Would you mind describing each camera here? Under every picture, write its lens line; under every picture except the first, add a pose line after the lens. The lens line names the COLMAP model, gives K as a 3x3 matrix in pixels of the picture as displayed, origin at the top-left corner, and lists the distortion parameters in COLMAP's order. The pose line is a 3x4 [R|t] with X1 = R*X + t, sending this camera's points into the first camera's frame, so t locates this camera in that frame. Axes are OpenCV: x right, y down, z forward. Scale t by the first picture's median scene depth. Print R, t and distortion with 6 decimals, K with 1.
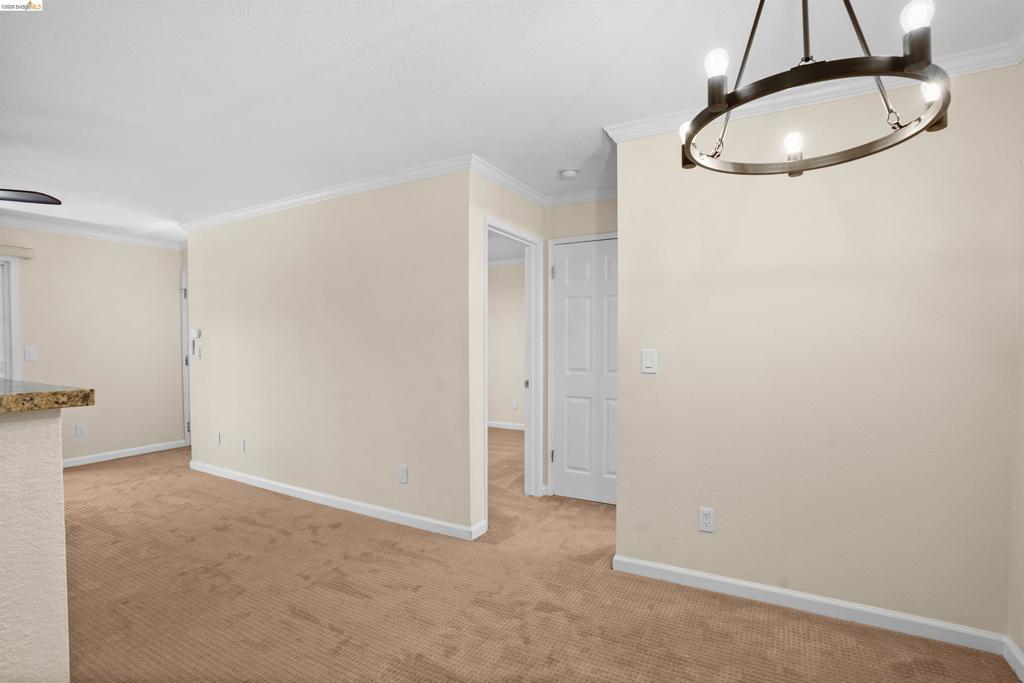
lens RADIAL K [[478.6, 0, 523.0], [0, 478.6, 349.7], [0, 0, 1]] dist [-0.025077, 0.000755]
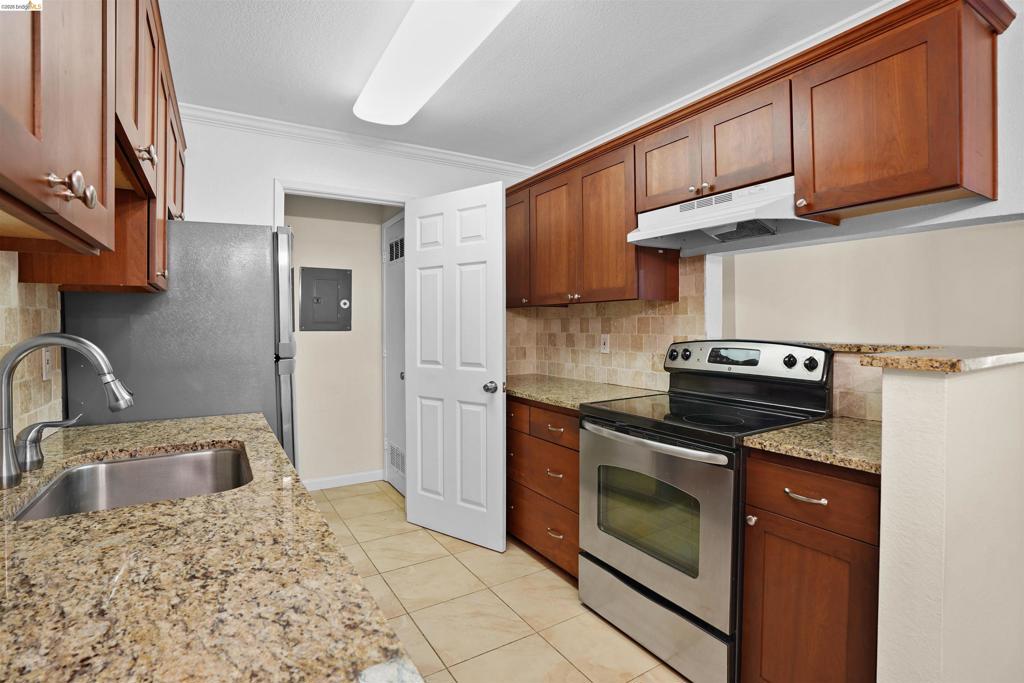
lens RADIAL K [[480.0, 0, 484.6], [0, 480.0, 331.8], [0, 0, 1]] dist [-0.052639, 0.000645]
pose [[-0.528754, 0.010492, -0.848710, 0.198294], [-0.011144, 0.999752, 0.019303, -0.000214], [0.848702, 0.019665, -0.528506, 0.139223]]
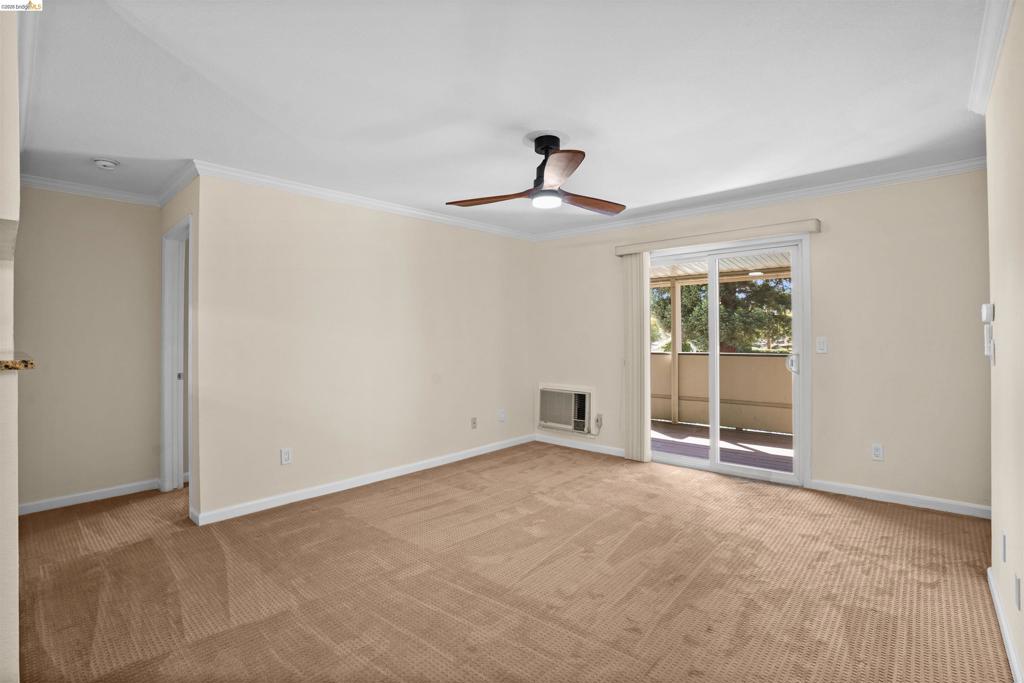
lens RADIAL K [[475.6, 0, 492.5], [0, 475.6, 333.7], [0, 0, 1]] dist [-0.065962, 0.020318]
pose [[-0.243996, -0.003135, -0.969771, -0.161008], [-0.009270, 0.999957, -0.000900, -0.008809], [0.969732, 0.008771, -0.244015, 0.870058]]
